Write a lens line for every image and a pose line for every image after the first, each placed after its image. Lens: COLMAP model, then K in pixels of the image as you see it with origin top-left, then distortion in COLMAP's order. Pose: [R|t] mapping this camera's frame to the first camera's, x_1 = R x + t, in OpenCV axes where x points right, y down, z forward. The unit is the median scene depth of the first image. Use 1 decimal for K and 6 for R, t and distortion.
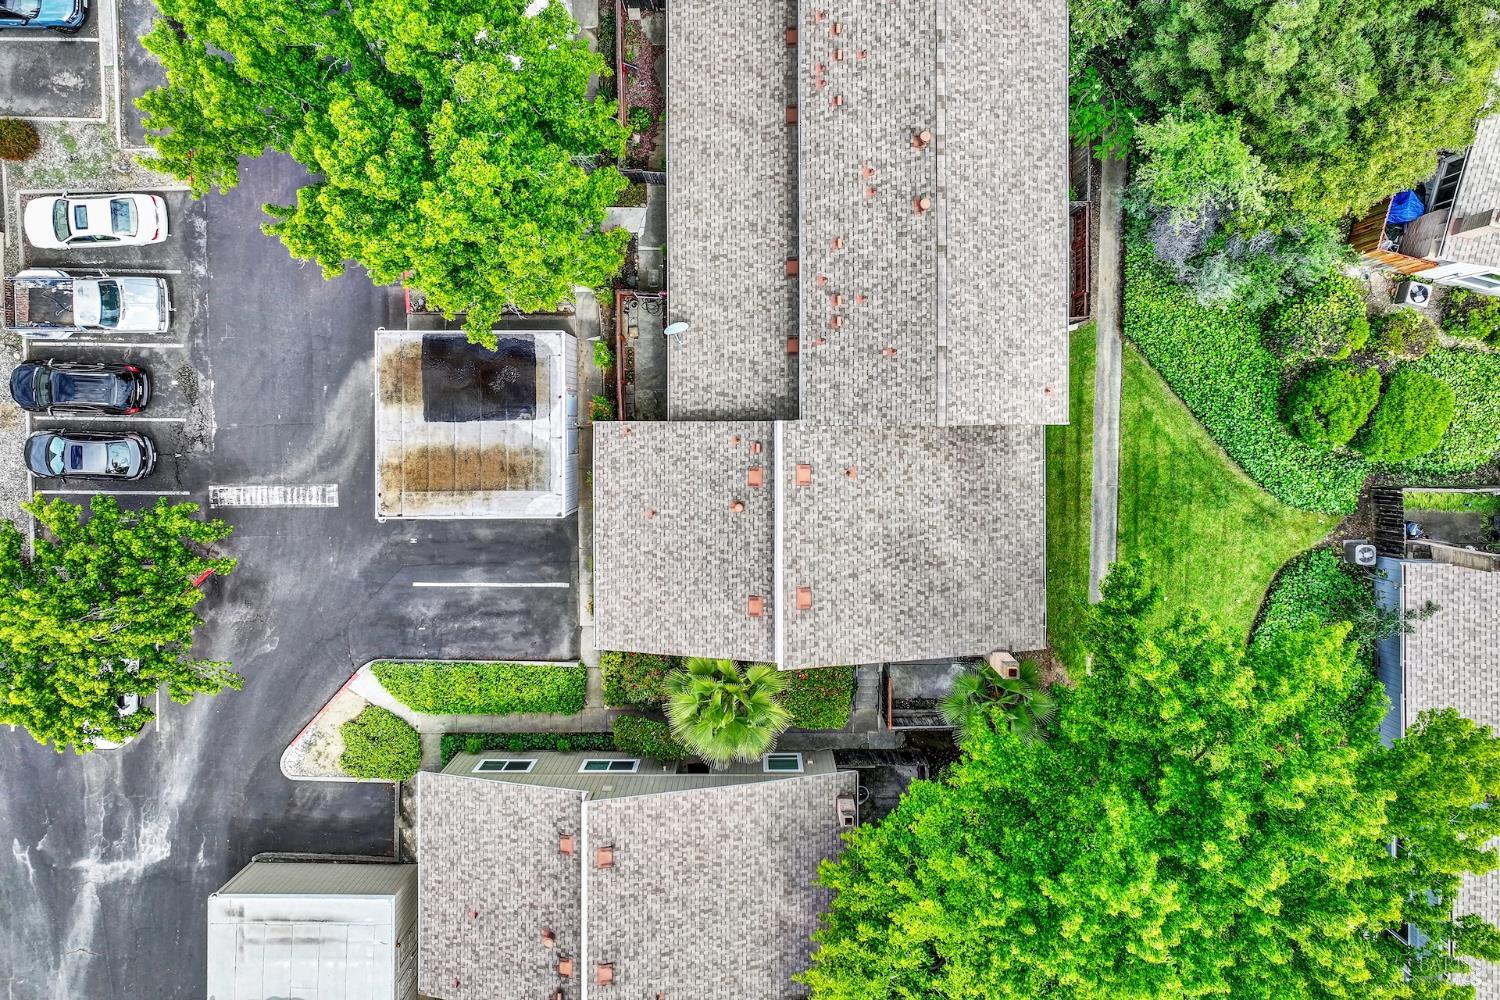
lens RADIAL K [[1056.2, 0, 753.7], [0, 1056.2, 512.1], [0, 0, 1]] dist [0.003052, 0.010185]
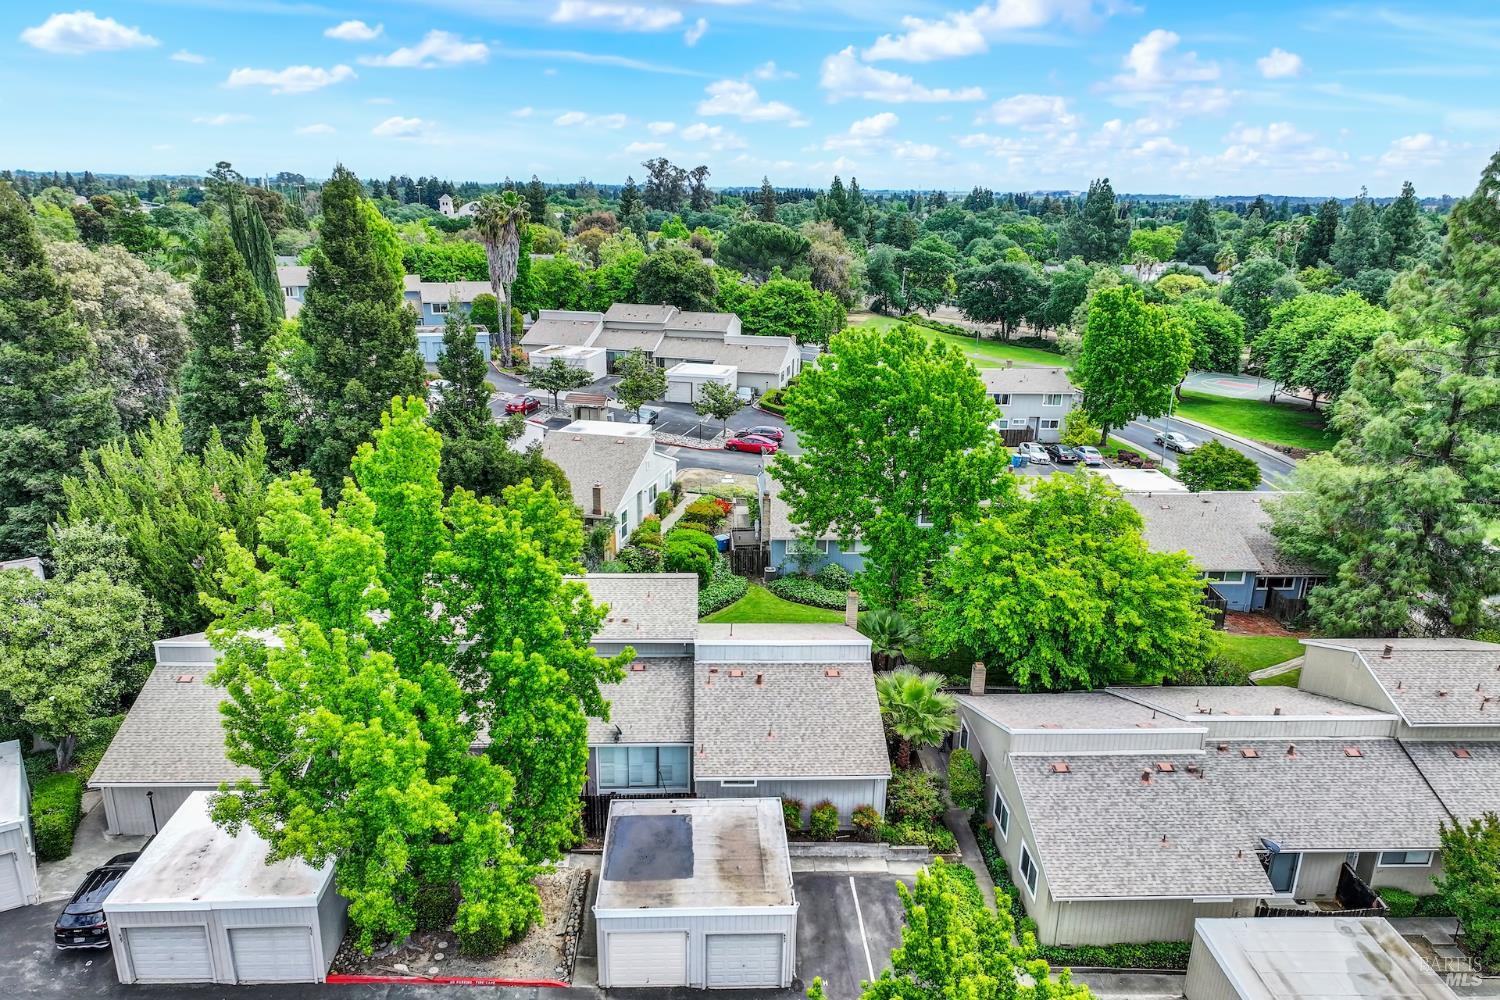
lens RADIAL K [[1070.0, 0, 750.0], [0, 1070.0, 500.0], [0, 0, 1]] dist [0.001872, 0.002973]
pose [[-0.050128, -0.277346, 0.959461, -1.145883], [0.998420, -0.038348, 0.041079, -0.064486], [0.025400, 0.960004, 0.278830, 0.350248]]
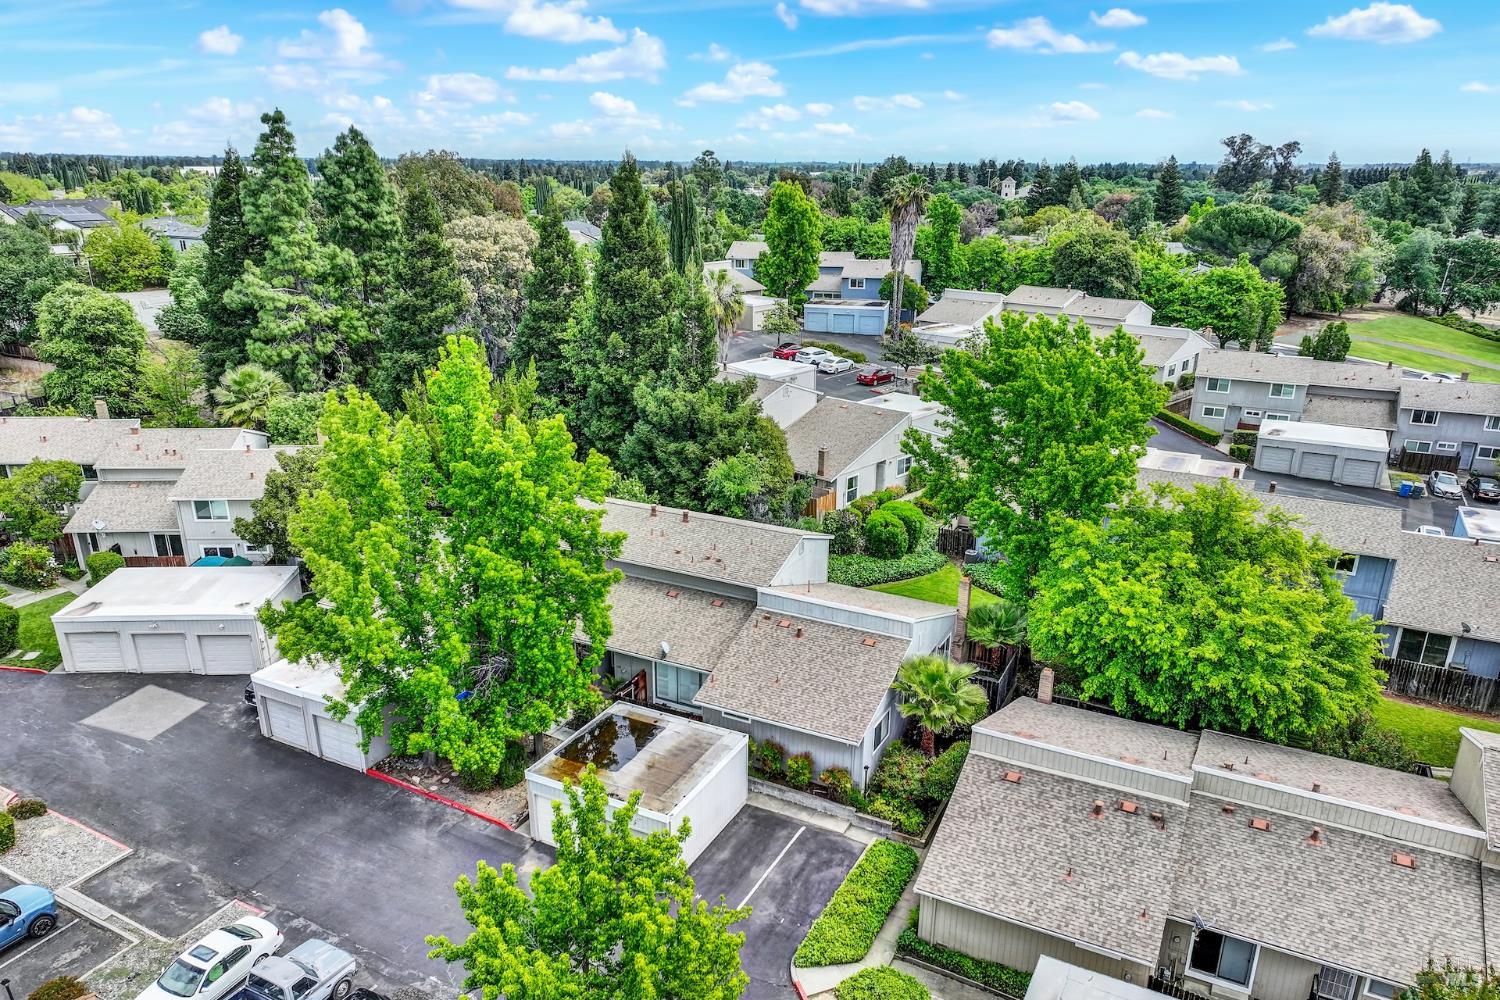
lens RADIAL K [[1056.2, 0, 753.7], [0, 1056.2, 512.1], [0, 0, 1]] dist [0.003052, 0.010185]
pose [[0.454041, -0.274303, 0.847706, -1.101786], [0.890347, 0.103808, -0.443290, 0.504197], [0.033597, 0.956024, 0.291358, 0.372332]]
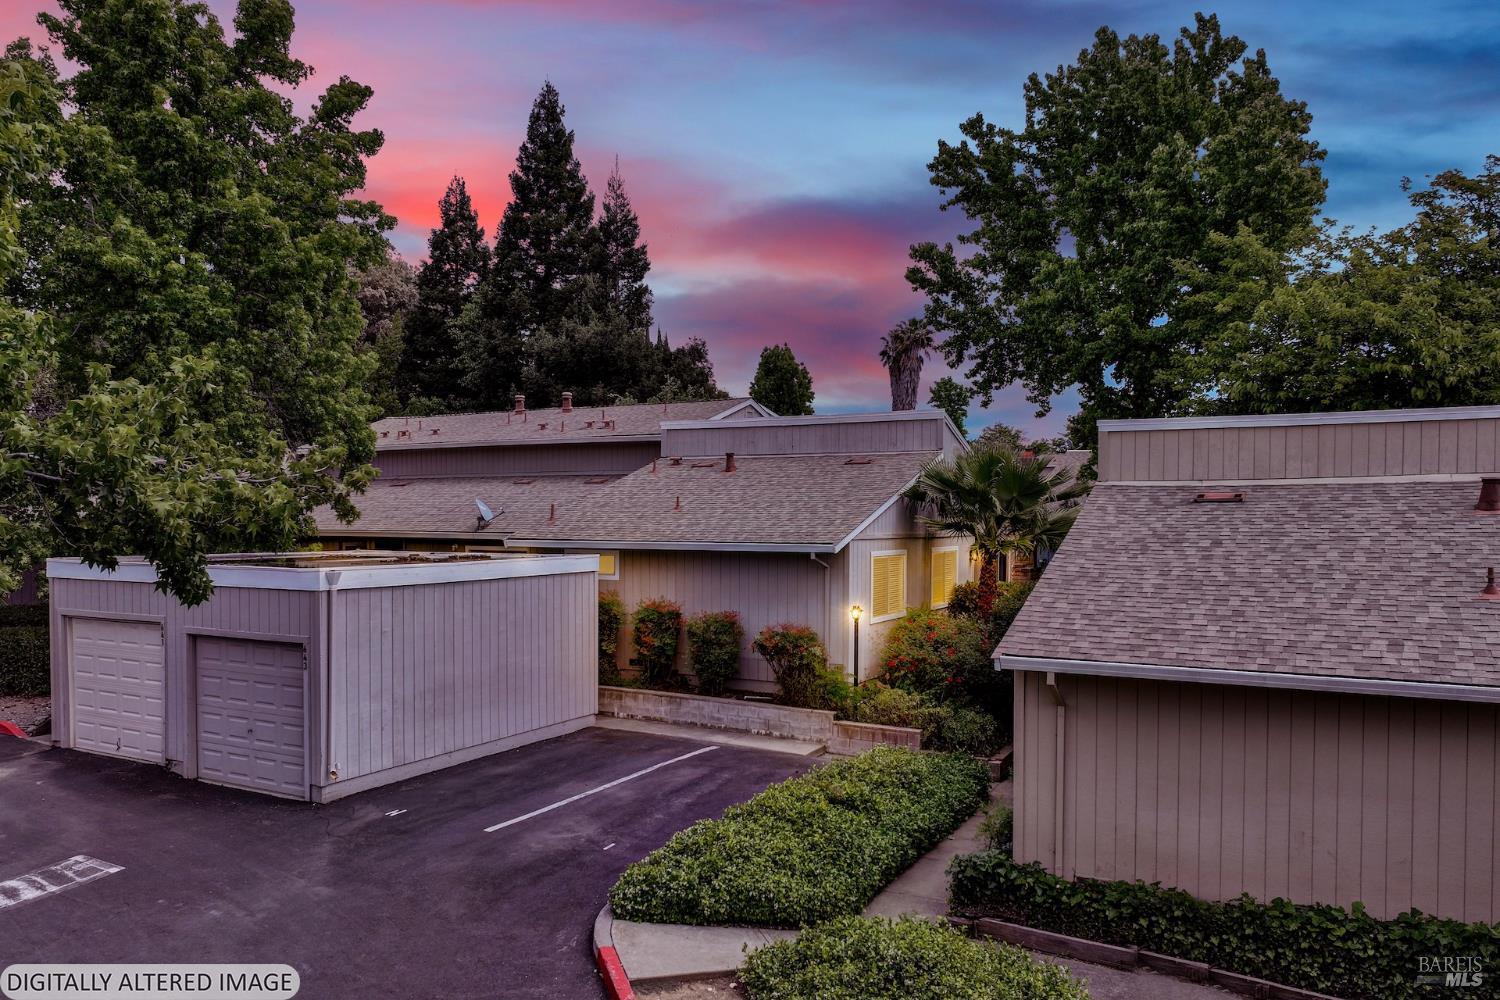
lens RADIAL K [[1056.2, 0, 753.7], [0, 1056.2, 512.1], [0, 0, 1]] dist [0.003052, 0.010185]
pose [[0.465968, 0.008117, 0.884765, -0.617685], [0.883831, -0.051098, -0.465007, 0.327329], [0.041435, 0.998661, -0.030984, 0.952001]]
